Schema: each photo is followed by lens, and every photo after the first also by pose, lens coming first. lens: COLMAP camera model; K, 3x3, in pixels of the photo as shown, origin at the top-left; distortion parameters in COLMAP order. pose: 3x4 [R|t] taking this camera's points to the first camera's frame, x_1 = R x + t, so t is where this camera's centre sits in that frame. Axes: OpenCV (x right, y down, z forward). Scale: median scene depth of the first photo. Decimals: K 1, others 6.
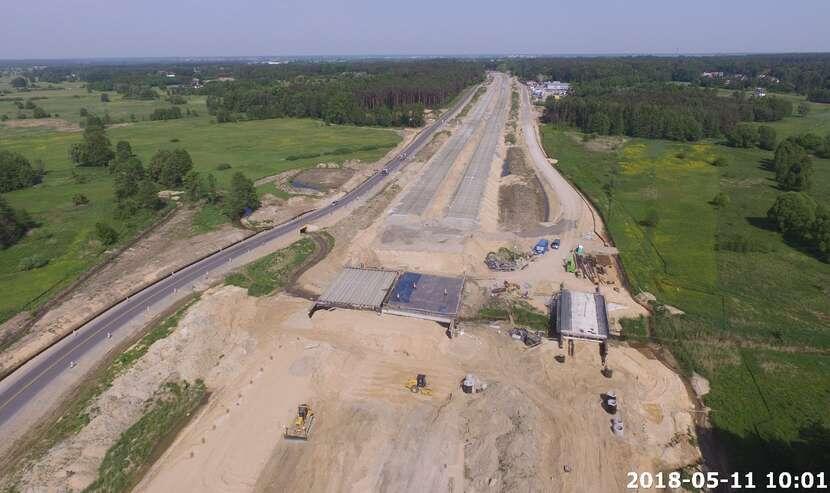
lens RADIAL K [[487.3, 0, 413.1], [0, 487.3, 217.7], [0, 0, 1]] dist [-0.013473, 0.012520]
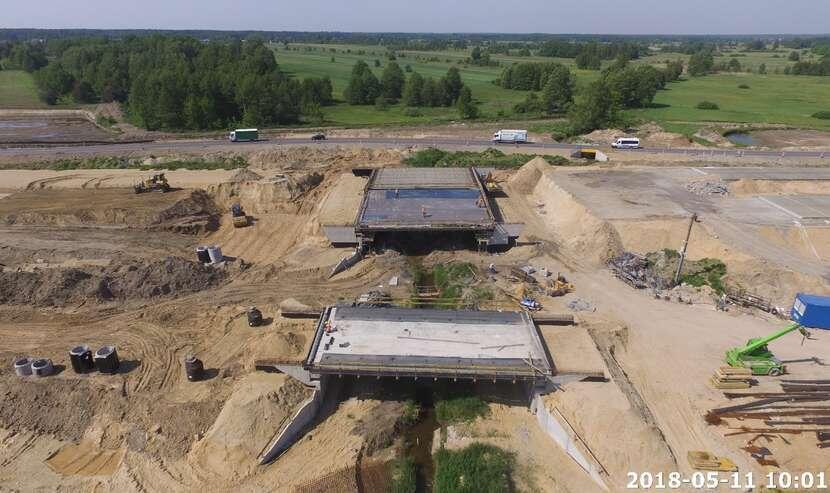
lens RADIAL K [[487.3, 0, 413.1], [0, 487.3, 217.7], [0, 0, 1]] dist [-0.013473, 0.012520]
pose [[0.235677, 0.349568, -0.906785, 0.677062], [-0.312320, 0.910815, 0.269948, -0.006516], [0.920278, 0.219587, 0.323835, 0.826066]]
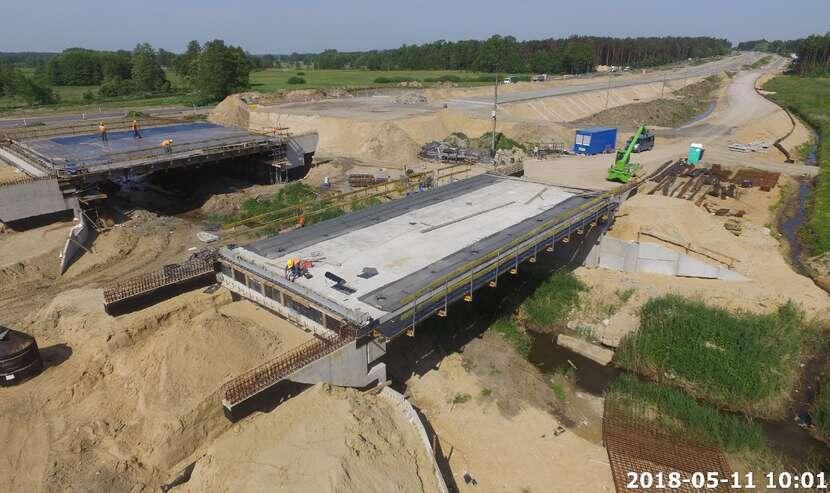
lens RADIAL K [[487.3, 0, 413.1], [0, 487.3, 217.7], [0, 0, 1]] dist [-0.013473, 0.012520]
pose [[0.900228, 0.141075, -0.411932, 0.423603], [-0.141459, 0.989498, 0.029734, 0.185565], [0.411800, 0.031504, 0.910729, 0.774189]]
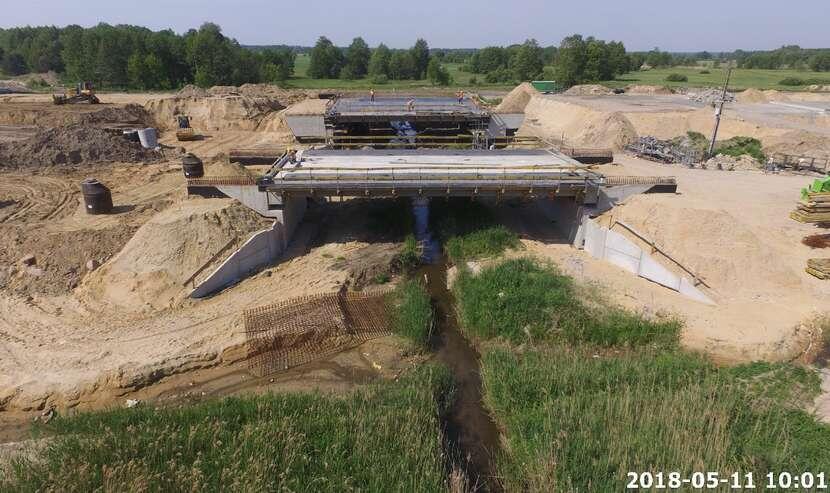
lens RADIAL K [[487.3, 0, 413.1], [0, 487.3, 217.7], [0, 0, 1]] dist [-0.013473, 0.012520]
pose [[0.307803, 0.313160, -0.898436, 0.623355], [-0.309383, 0.925908, 0.216742, 0.159670], [0.899744, 0.211247, 0.381884, 0.873764]]
